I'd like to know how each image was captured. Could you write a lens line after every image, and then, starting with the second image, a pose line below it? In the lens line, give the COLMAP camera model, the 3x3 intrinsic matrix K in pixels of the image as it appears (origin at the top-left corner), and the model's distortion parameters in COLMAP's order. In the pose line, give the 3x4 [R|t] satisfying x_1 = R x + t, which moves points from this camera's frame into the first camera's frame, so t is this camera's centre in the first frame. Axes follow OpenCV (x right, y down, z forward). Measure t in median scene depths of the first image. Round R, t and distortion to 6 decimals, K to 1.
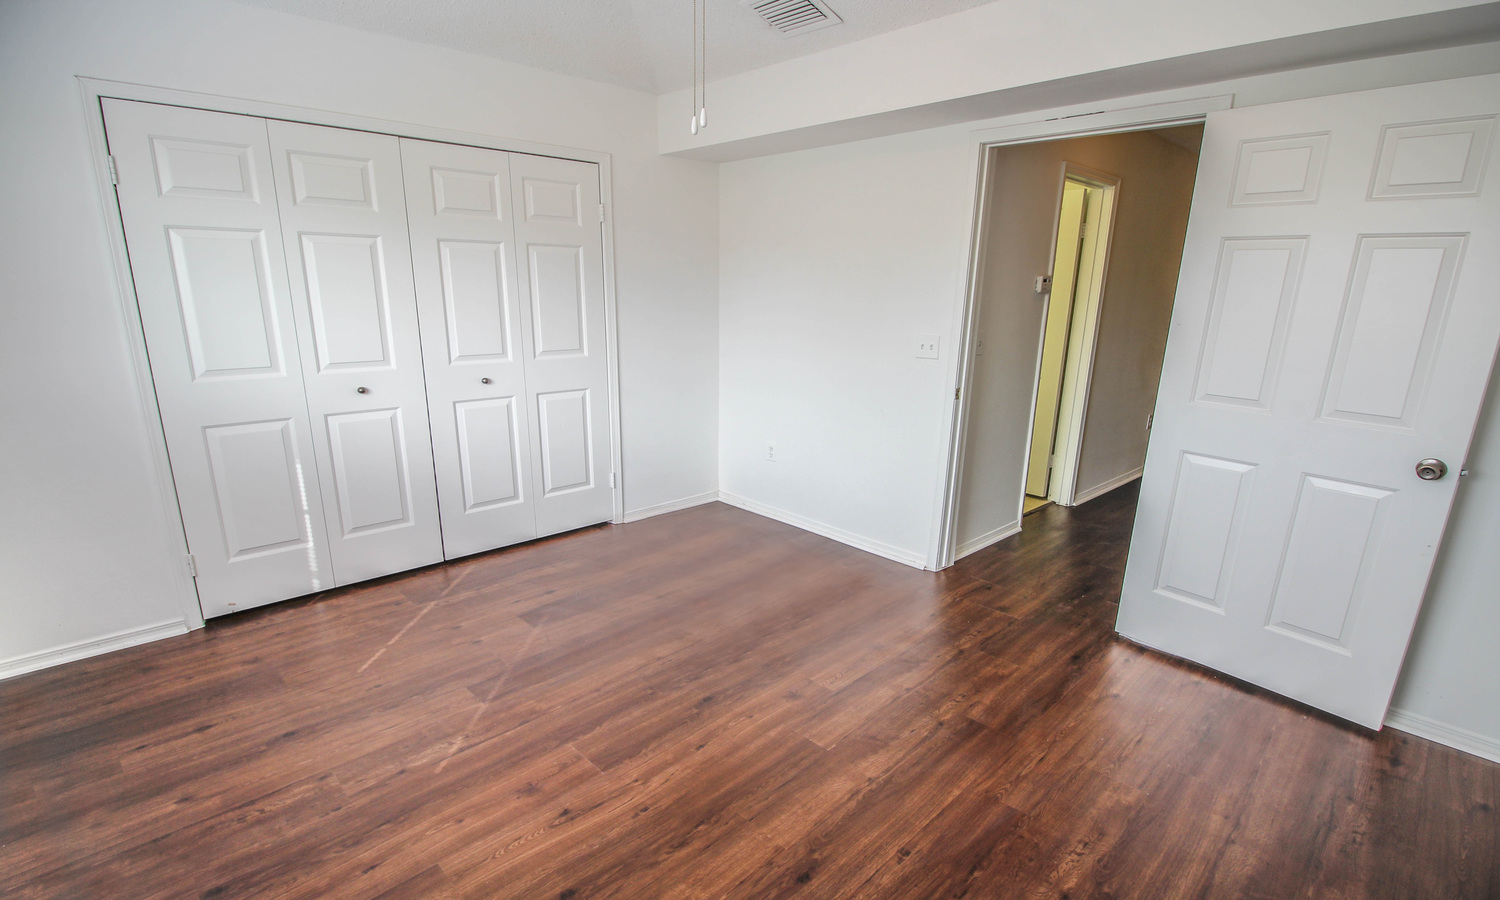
lens RADIAL K [[690.8, 0, 757.4], [0, 690.8, 479.3], [0, 0, 1]] dist [0.001322, -0.017976]
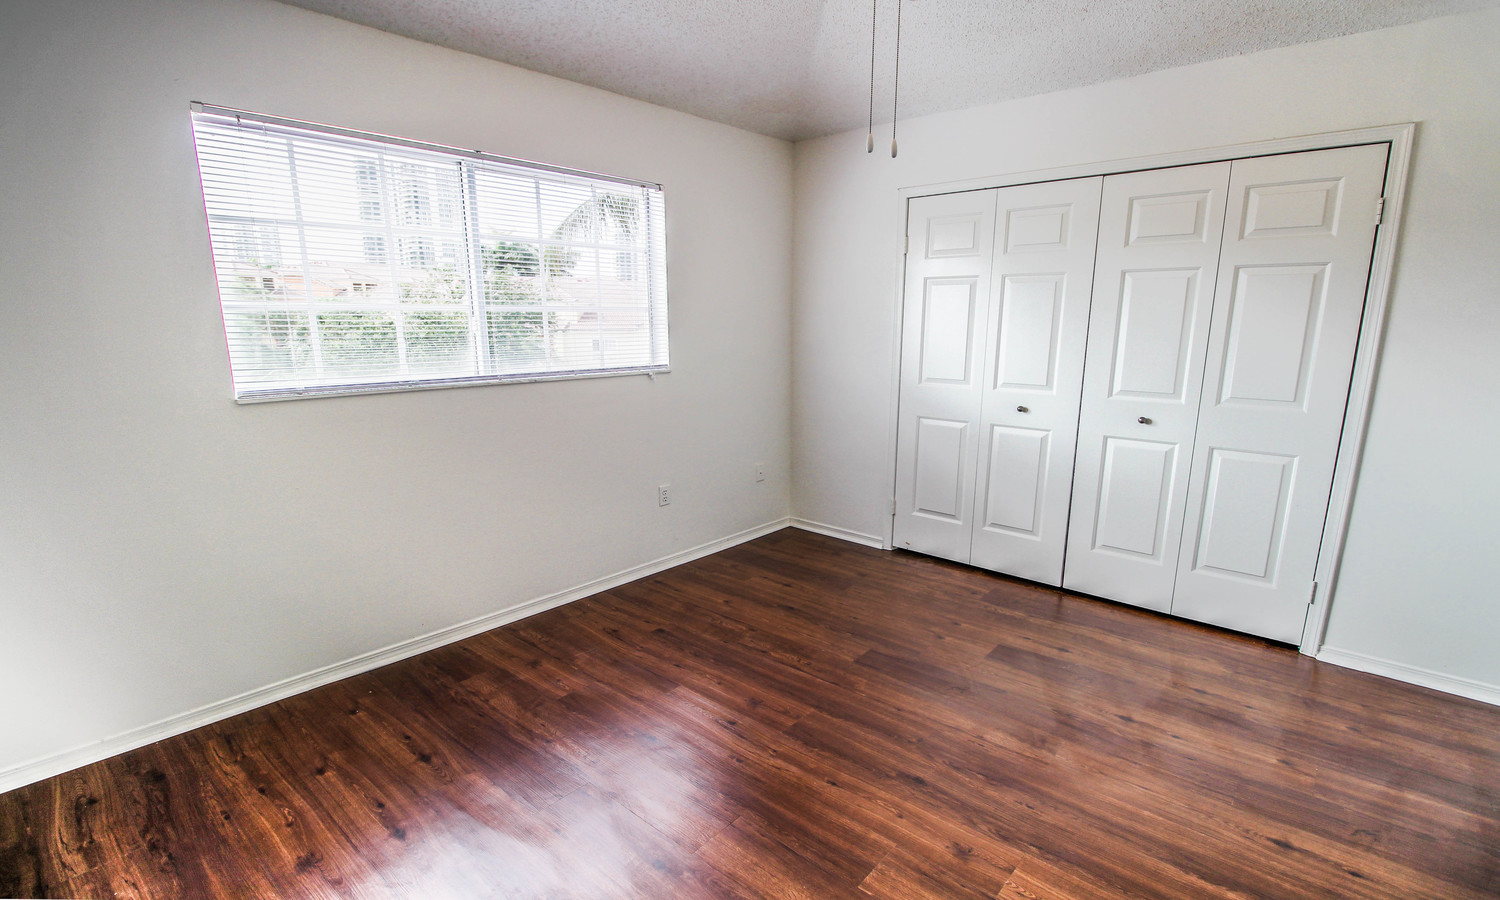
lens RADIAL K [[690.8, 0, 757.4], [0, 690.8, 479.3], [0, 0, 1]] dist [0.001322, -0.017976]
pose [[0.085631, 0.217563, -0.972283, 0.568805], [-0.260796, 0.946737, 0.188878, -0.131852], [0.961589, 0.237394, 0.137810, 0.490397]]
